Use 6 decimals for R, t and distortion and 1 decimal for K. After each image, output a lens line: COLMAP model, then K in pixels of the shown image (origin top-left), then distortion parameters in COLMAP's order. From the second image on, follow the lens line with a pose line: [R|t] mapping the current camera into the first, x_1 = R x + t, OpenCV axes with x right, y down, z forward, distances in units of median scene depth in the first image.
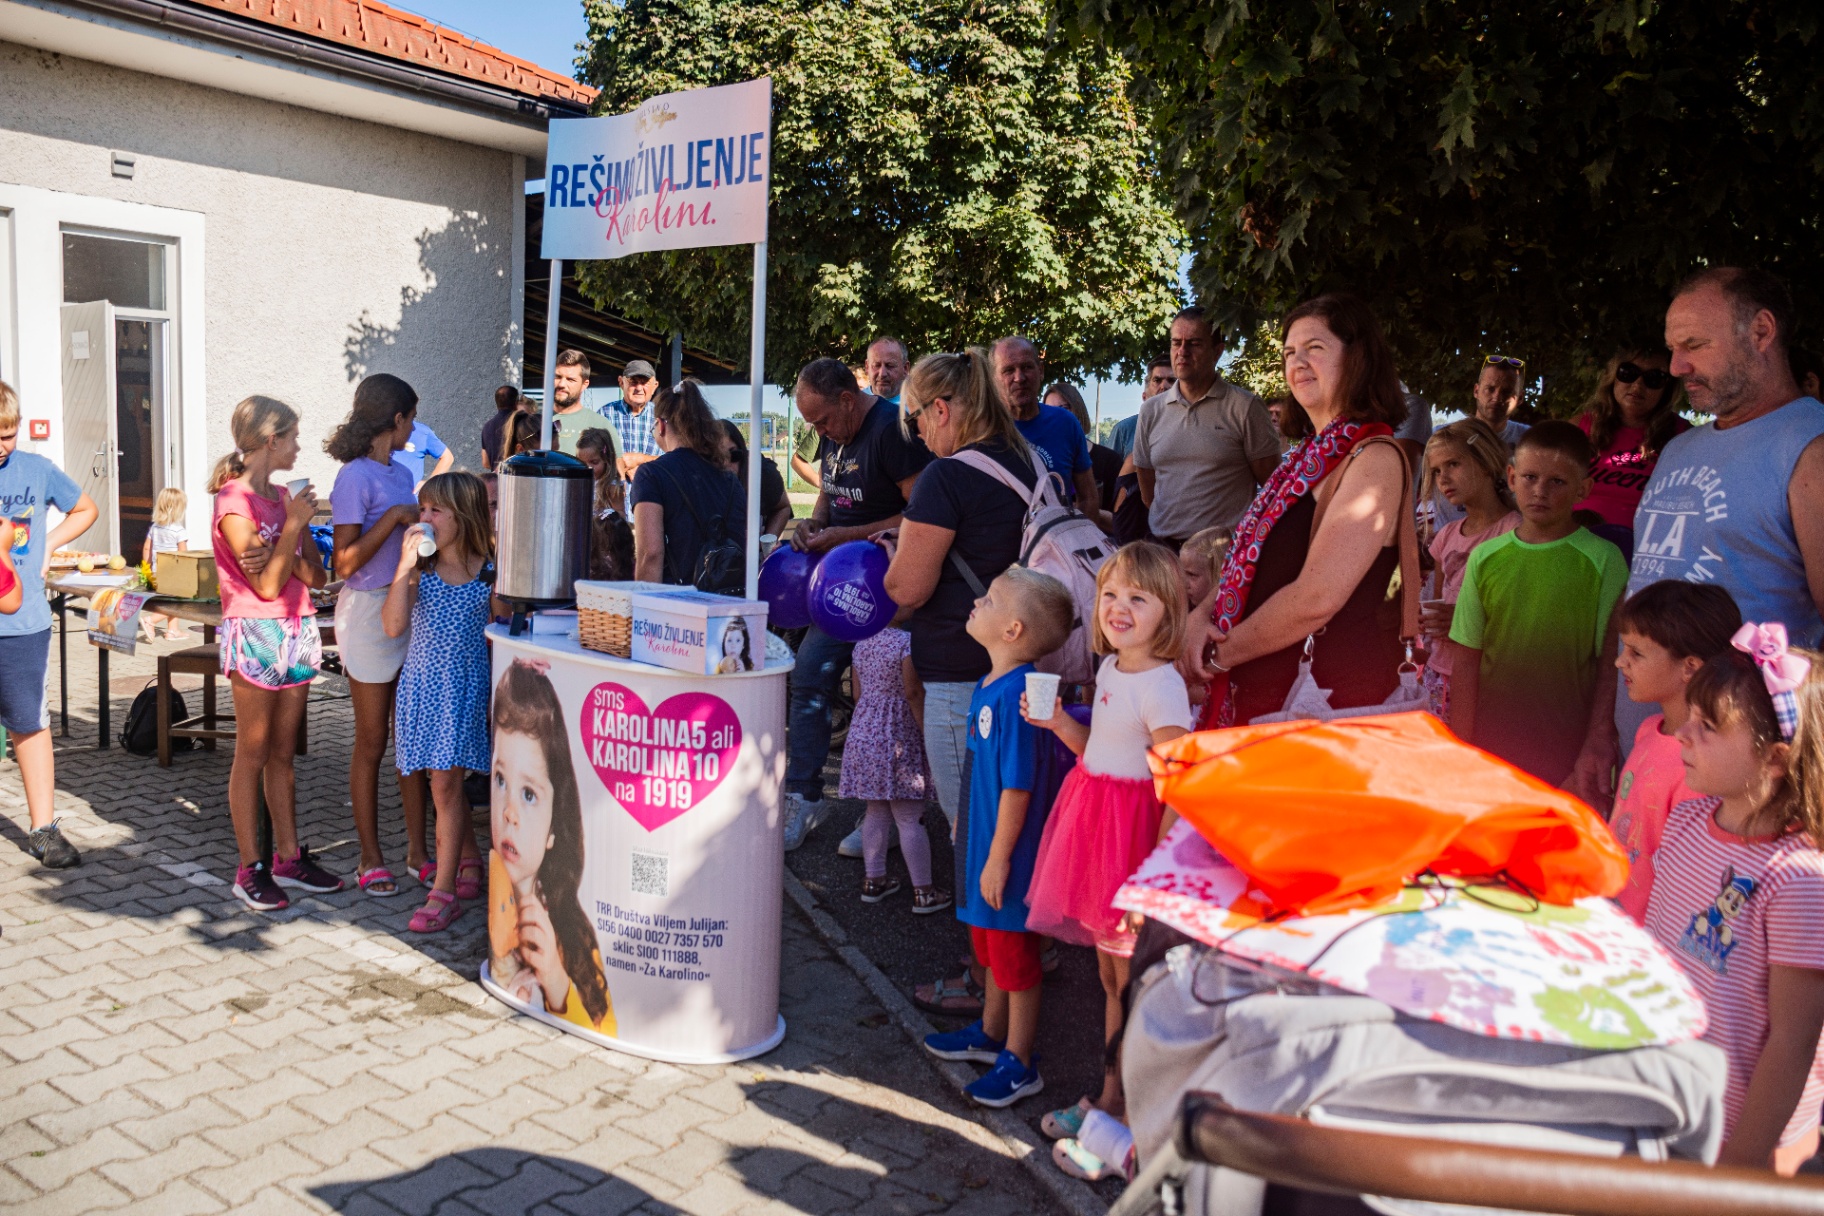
lens RADIAL K [[1452.7, 0, 914.3], [0, 1452.7, 639.0], [0, 0, 1]] dist [-0.162077, 0.114198]
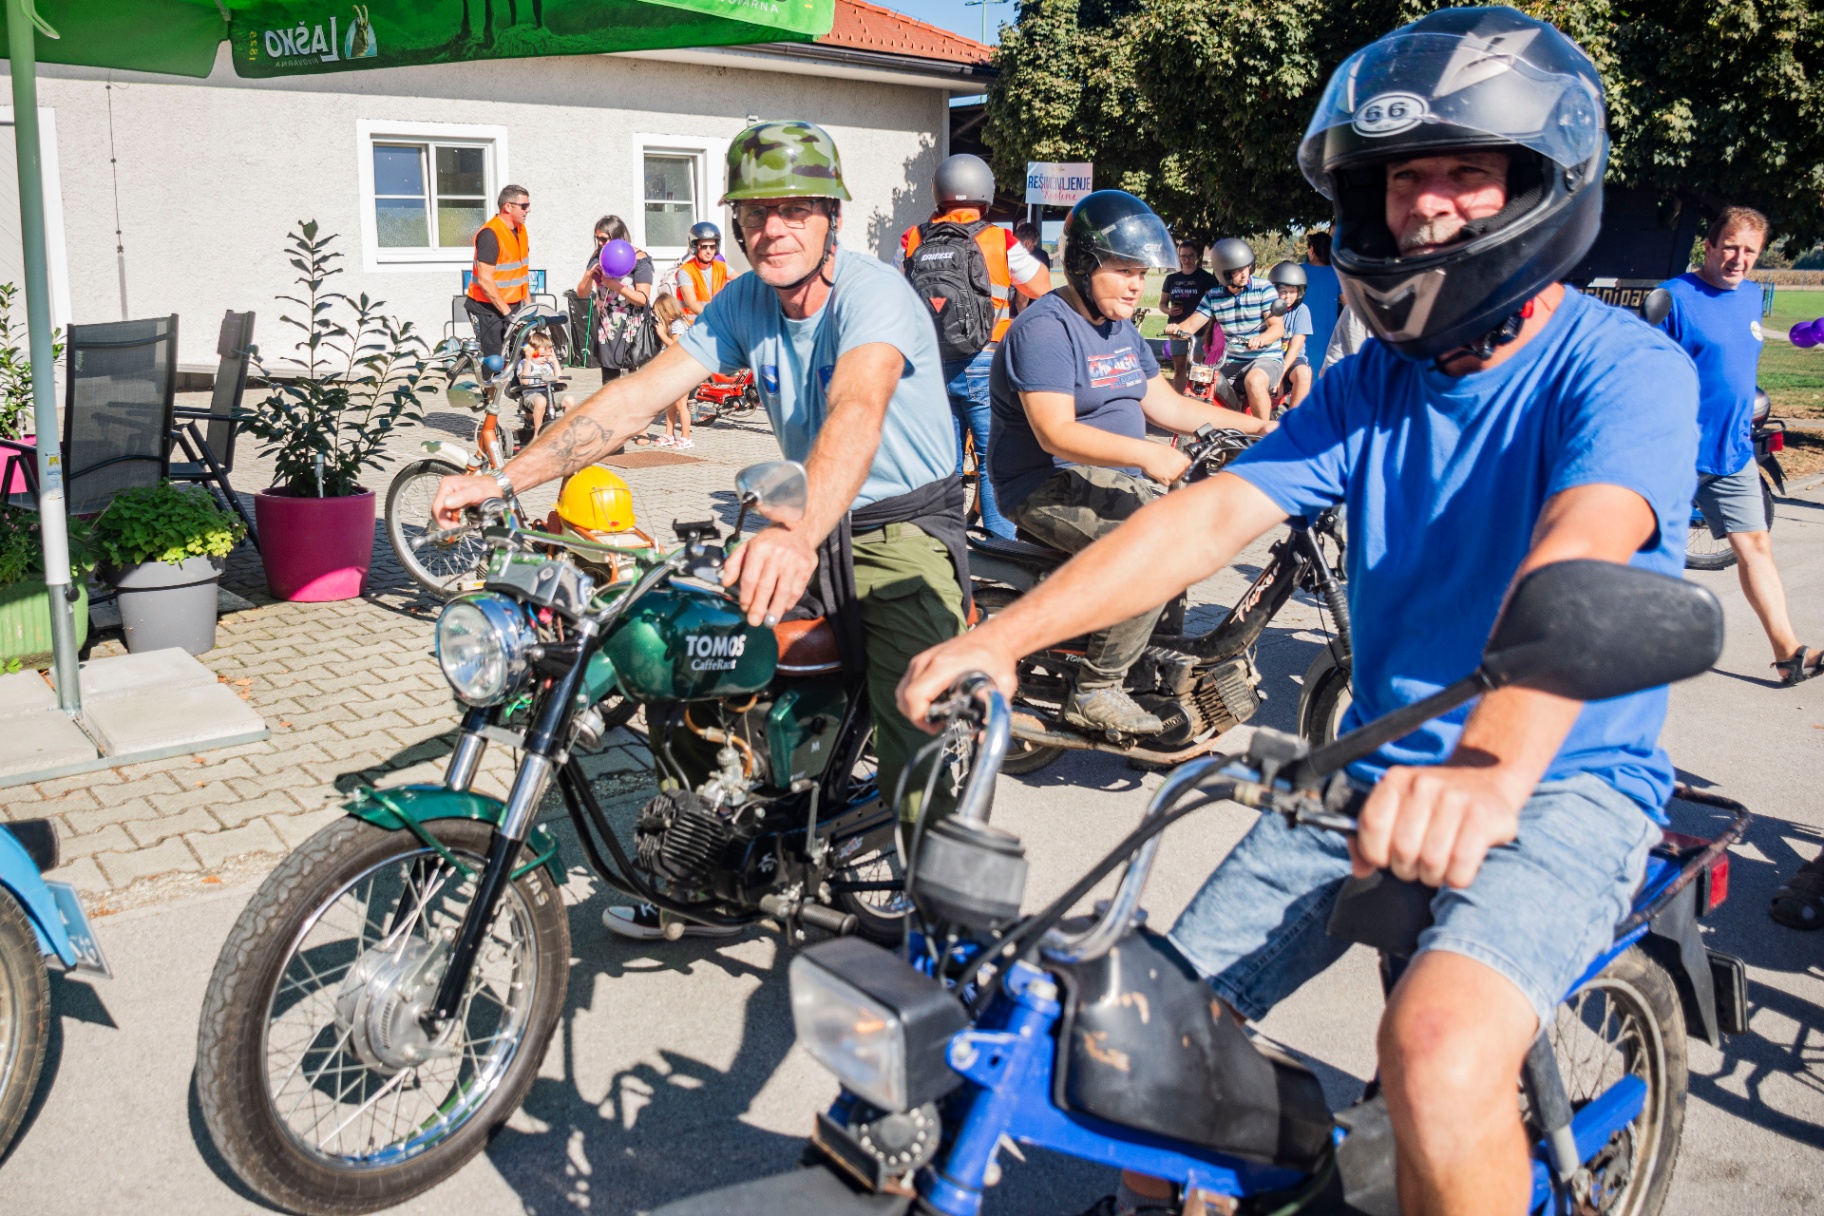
lens RADIAL K [[1502.0, 0, 912.0], [0, 1502.0, 608.0], [0, 0, 1]] dist [-0.174709, 0.113932]
pose [[0.974279, 0.032745, -0.222952, 0.328156], [-0.011818, 0.995449, 0.094555, 0.379970], [0.225033, -0.089488, 0.970233, -2.864632]]
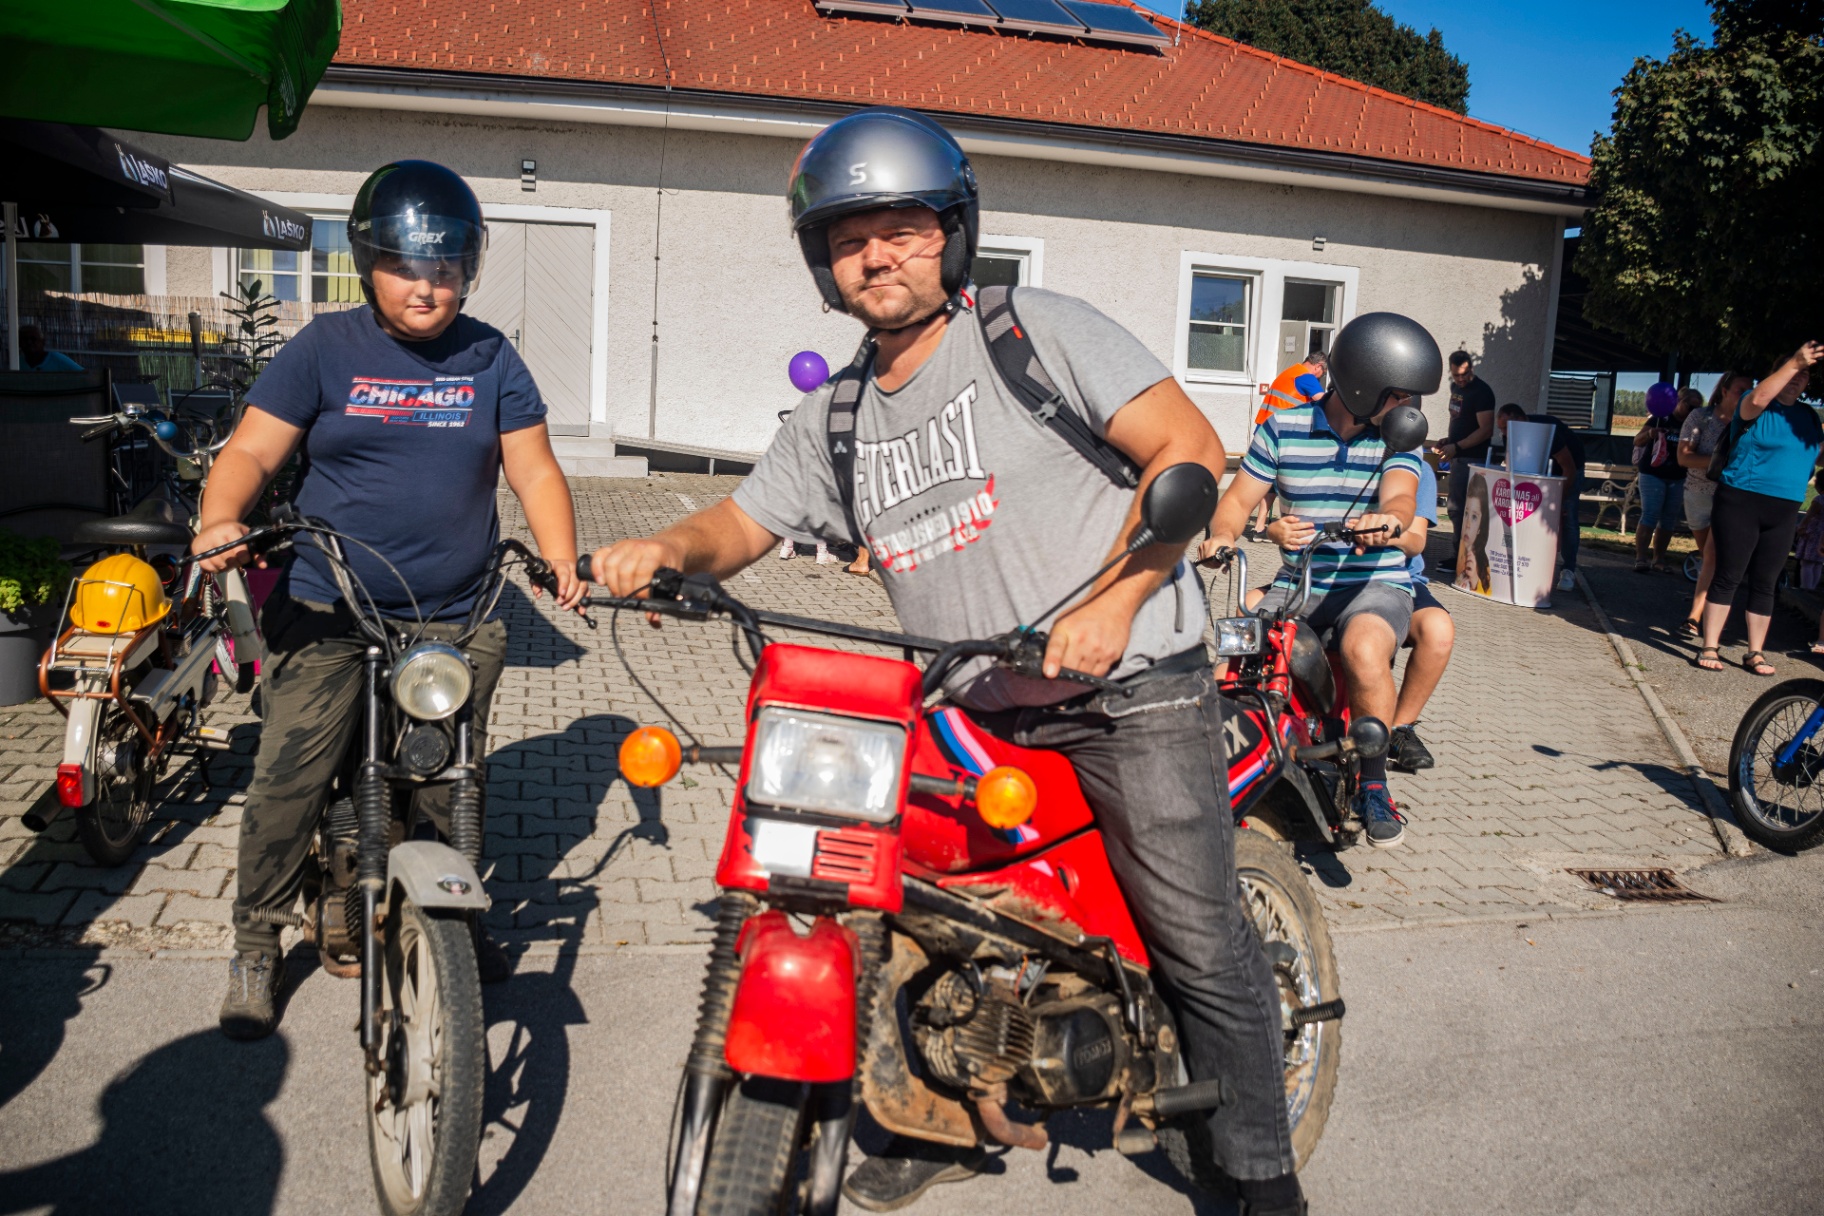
lens RADIAL K [[1452.7, 0, 914.3], [0, 1452.7, 639.0], [0, 0, 1]] dist [-0.162077, 0.114198]
pose [[0.751624, 0.129144, -0.646825, 0.846128], [-0.115427, 0.991266, 0.063787, 0.318481], [0.649413, 0.026717, 0.759966, -2.126106]]
